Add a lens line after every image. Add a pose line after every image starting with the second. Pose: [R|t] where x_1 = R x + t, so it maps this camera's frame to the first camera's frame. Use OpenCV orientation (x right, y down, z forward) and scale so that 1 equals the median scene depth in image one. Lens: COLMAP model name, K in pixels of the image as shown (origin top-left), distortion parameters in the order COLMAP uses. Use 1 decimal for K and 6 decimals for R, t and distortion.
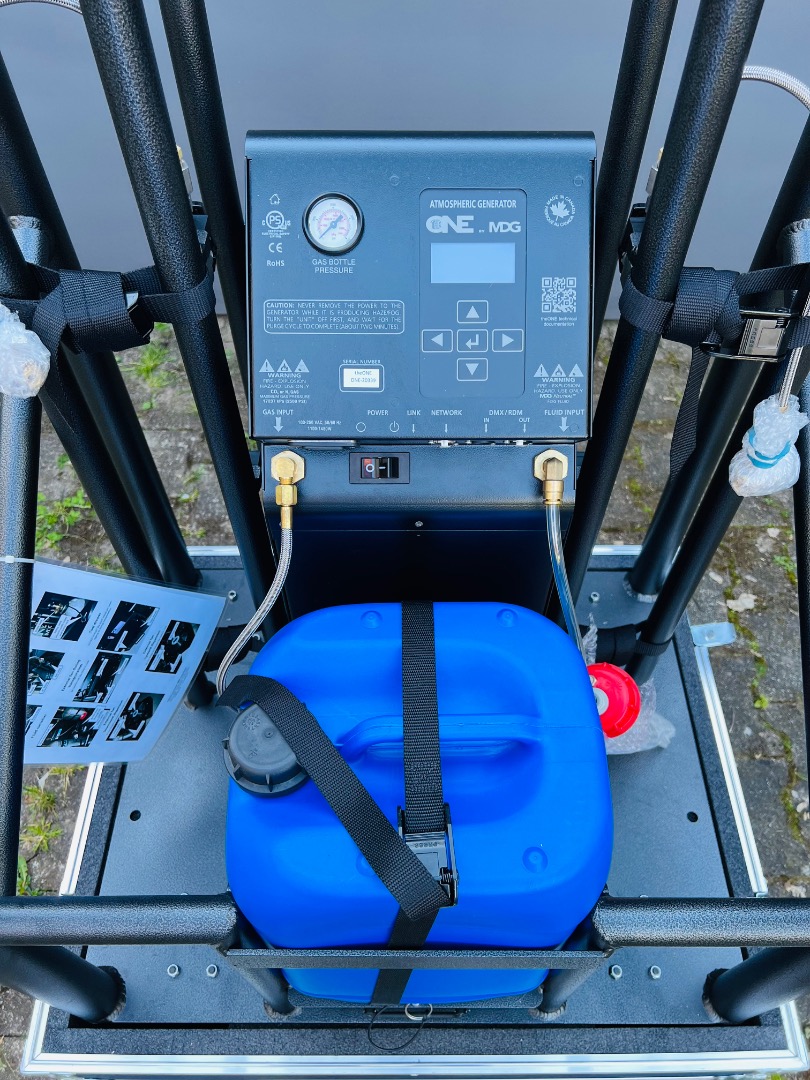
lens RADIAL K [[815.3, 0, 405.2], [0, 815.3, 536.0], [0, 0, 1]] dist [0.004158, -0.010185]
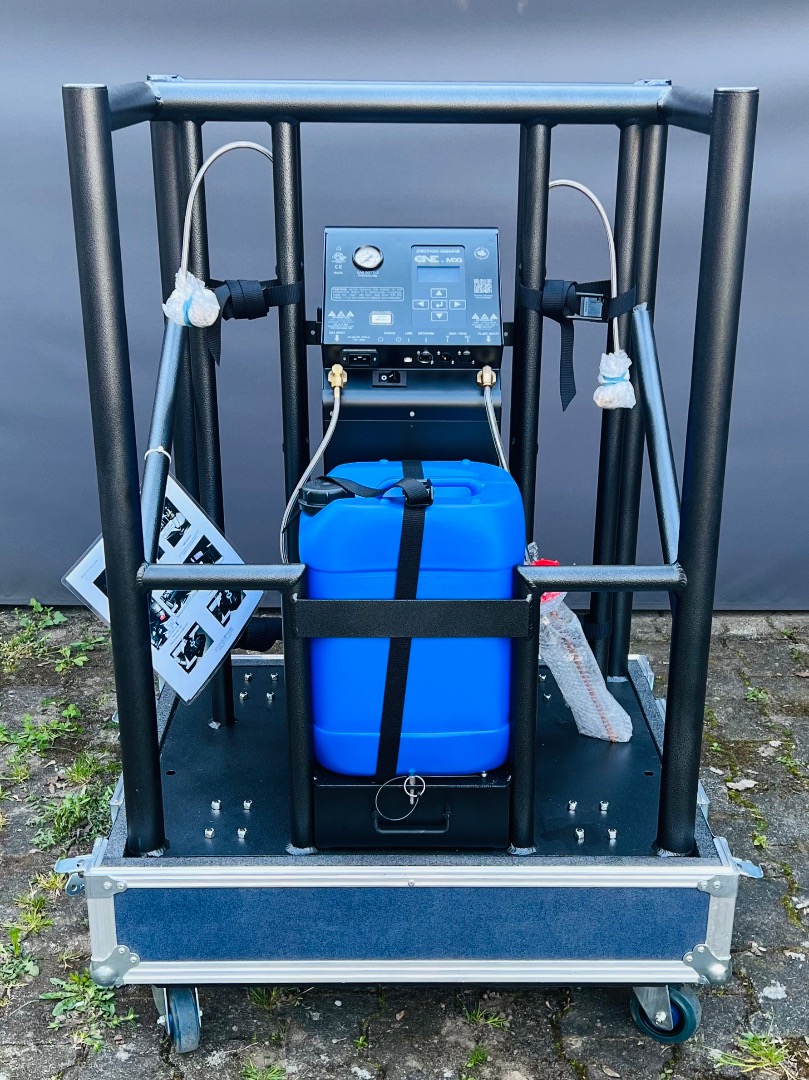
lens RADIAL K [[1342.2, 0, 380.2], [0, 1342.2, 602.7], [0, 0, 1]] dist [0.002190, 0.000000]
pose [[0.999993, 0.002616, -0.002566, -0.046470], [-0.003561, 0.858837, -0.512236, 1.982222], [0.000863, 0.512242, 0.858841, -1.356221]]
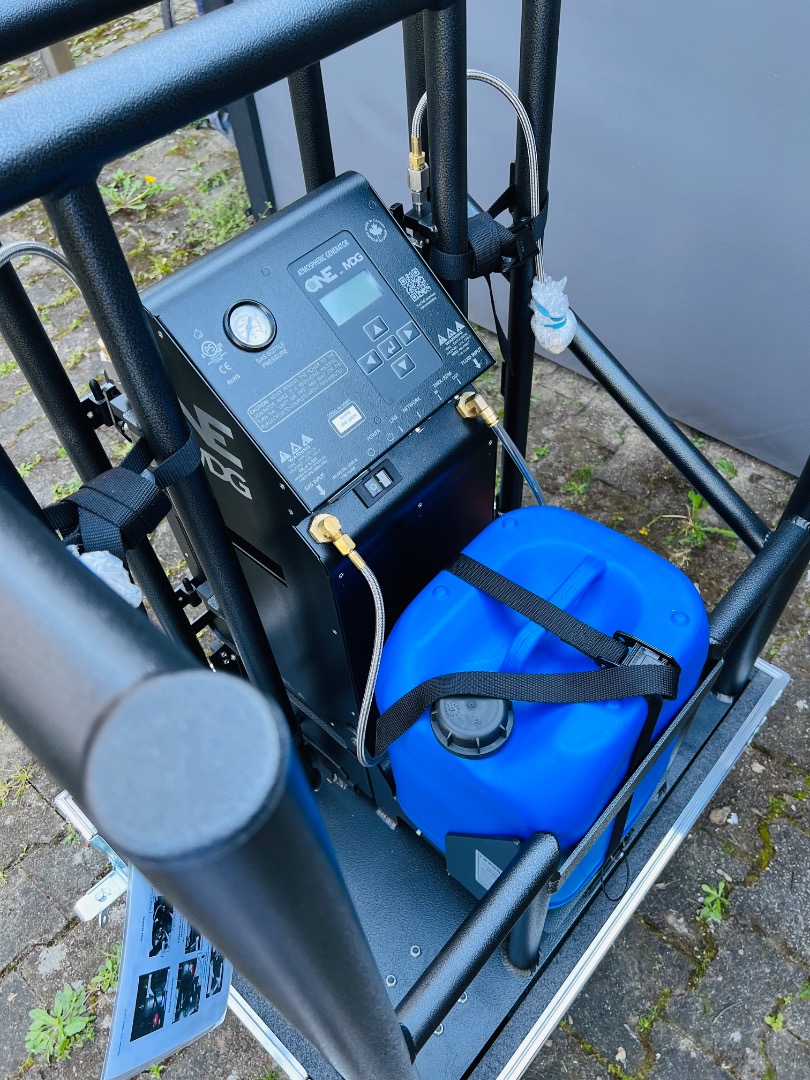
lens RADIAL K [[815.3, 0, 408.7], [0, 815.3, 549.0], [0, 0, 1]] dist [0.004158, -0.010185]
pose [[0.667199, -0.610255, 0.427122, -0.617835], [0.632831, 0.766846, 0.107105, -0.118641], [-0.392899, 0.198836, 0.897828, -0.068413]]
